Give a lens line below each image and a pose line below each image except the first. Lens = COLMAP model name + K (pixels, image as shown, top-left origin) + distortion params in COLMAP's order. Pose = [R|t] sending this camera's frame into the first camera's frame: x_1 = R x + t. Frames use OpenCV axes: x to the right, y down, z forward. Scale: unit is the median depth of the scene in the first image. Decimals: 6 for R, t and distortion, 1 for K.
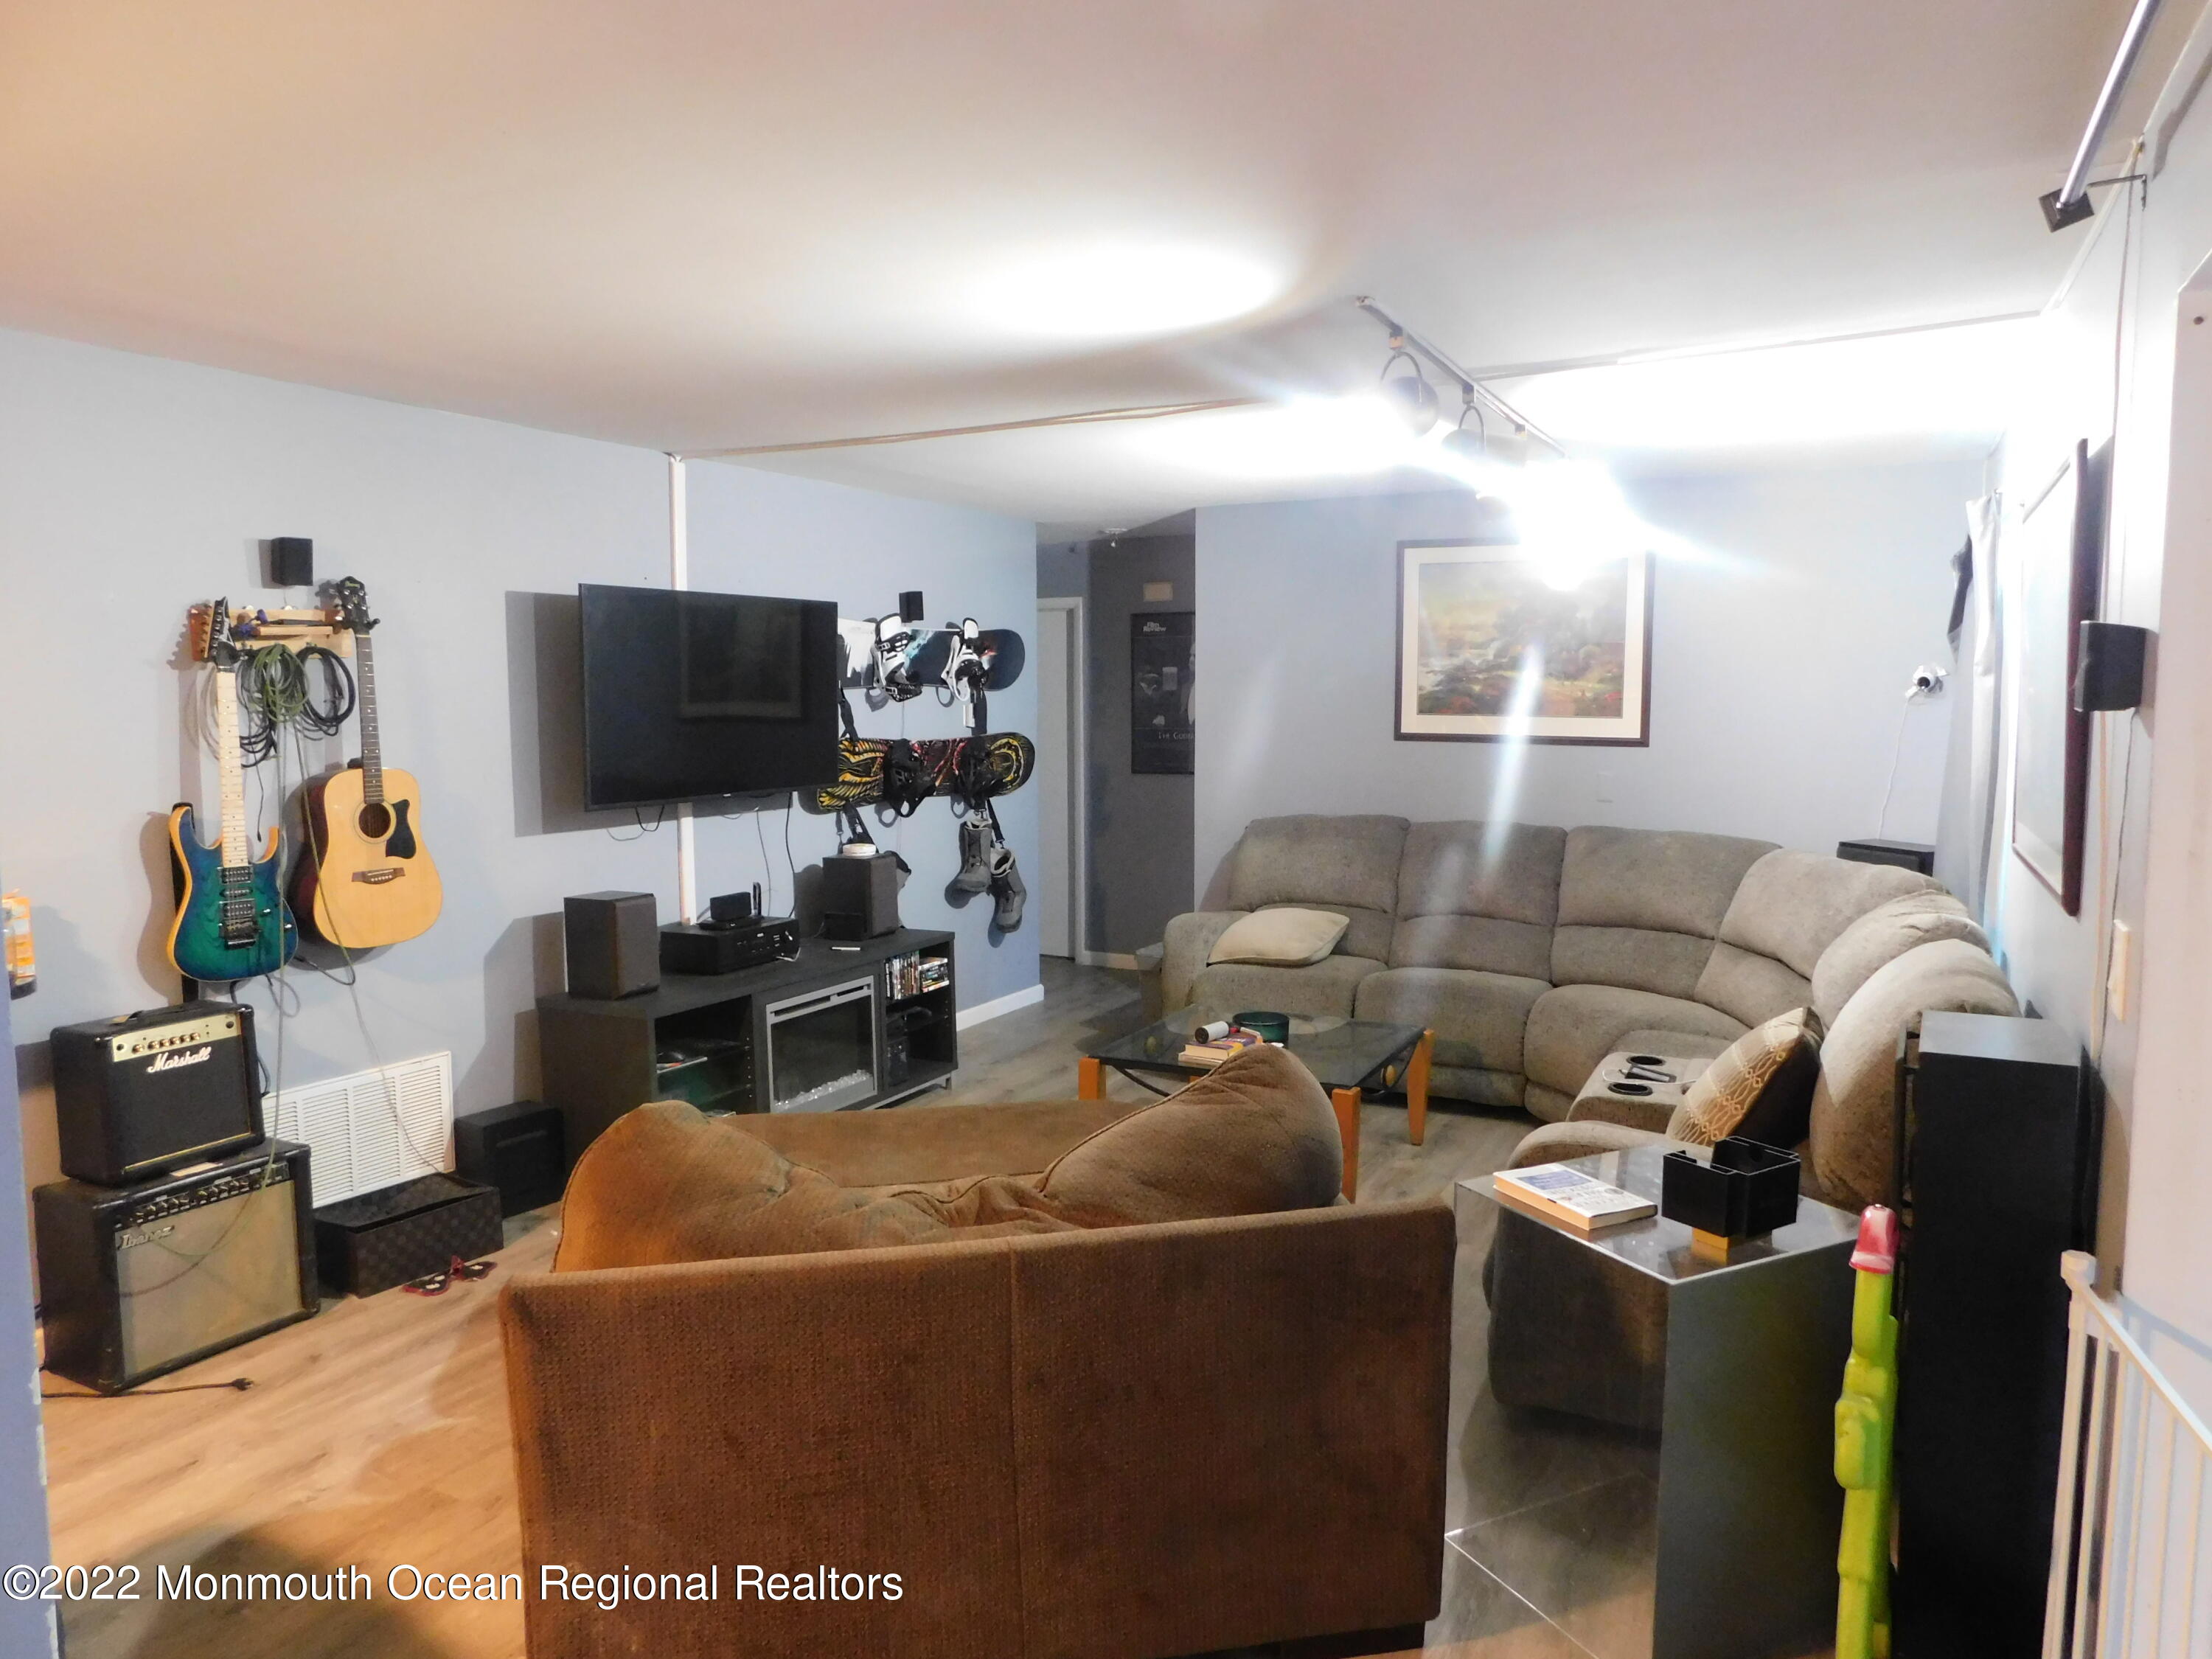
lens RADIAL K [[1449.2, 0, 1107.9], [0, 1449.2, 824.1], [0, 0, 1]] dist [-0.073569, 0.059167]
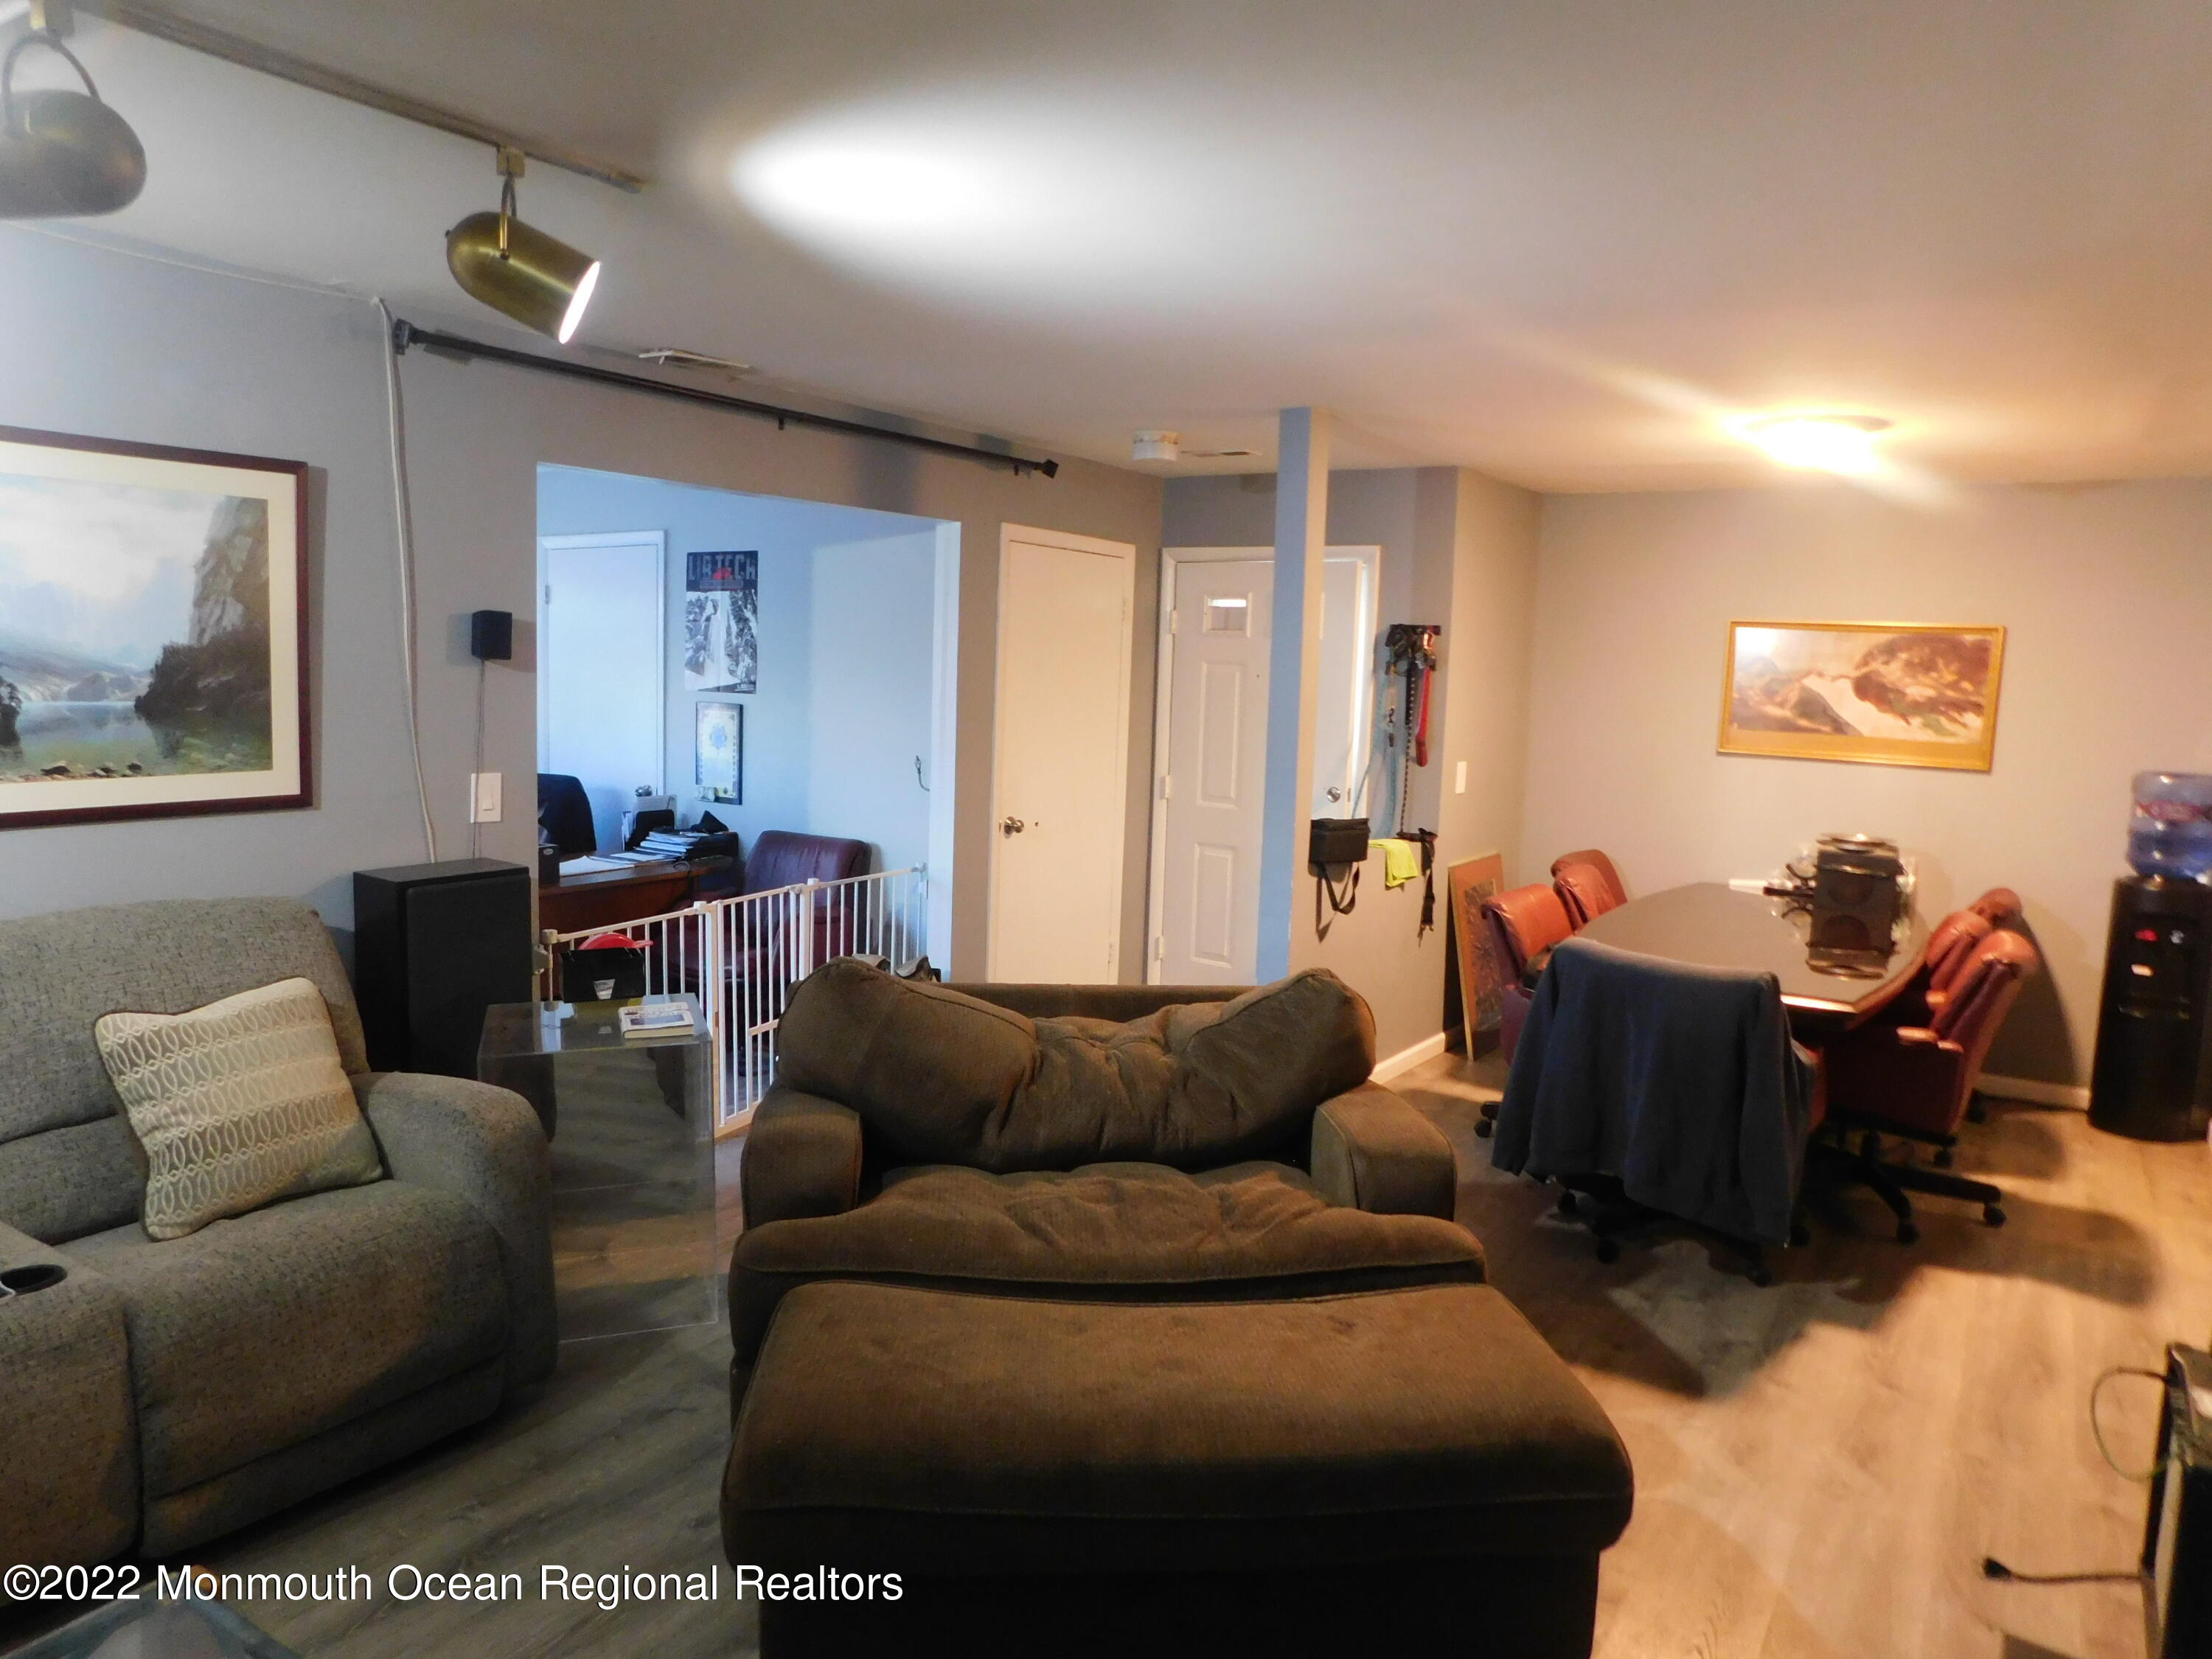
lens RADIAL K [[1449.2, 0, 1107.9], [0, 1449.2, 824.1], [0, 0, 1]] dist [-0.073569, 0.059167]
pose [[-0.993664, -0.041689, 0.104374, -0.149348], [-0.019576, 0.978666, 0.204525, -0.140268], [-0.110674, 0.201186, -0.973281, 1.453571]]
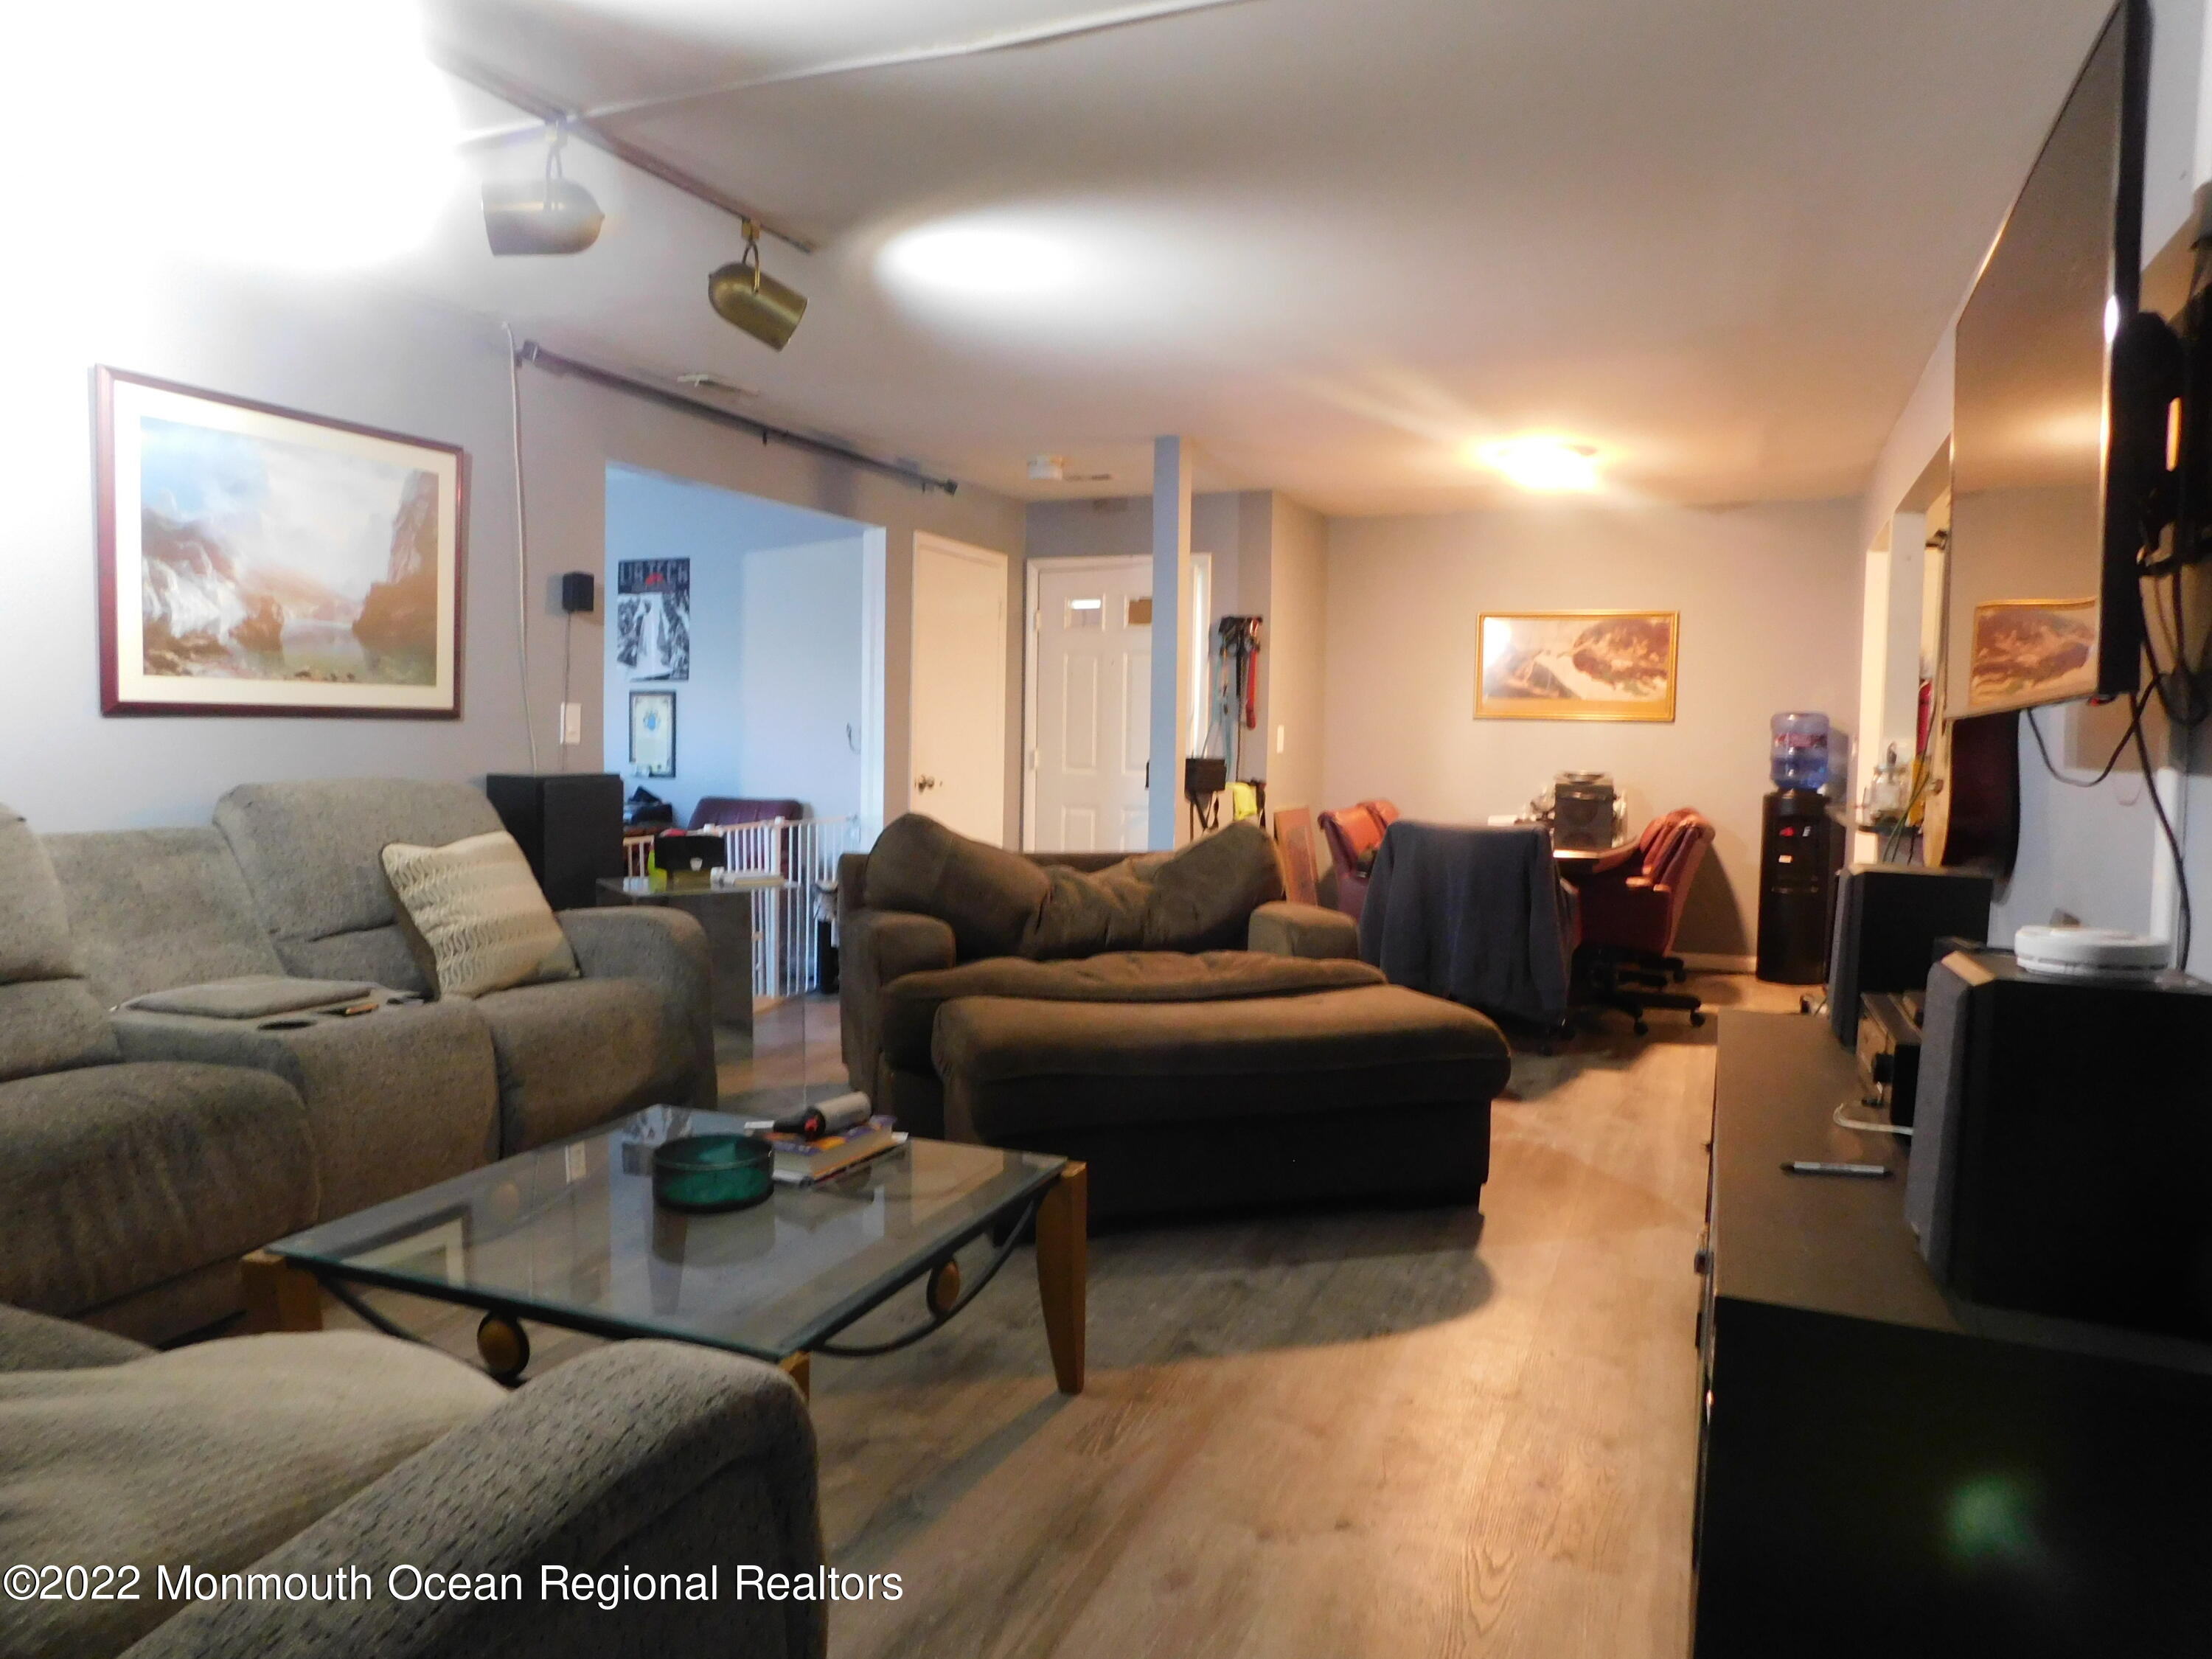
lens RADIAL K [[1456.8, 0, 1094.4], [0, 1456.8, 825.3], [0, 0, 1]] dist [-0.061428, 0.060513]
pose [[-0.997249, -0.009009, -0.073576, 0.025299], [-0.020165, 0.988125, 0.152323, -0.058755], [0.071330, 0.153388, -0.985588, 1.805300]]
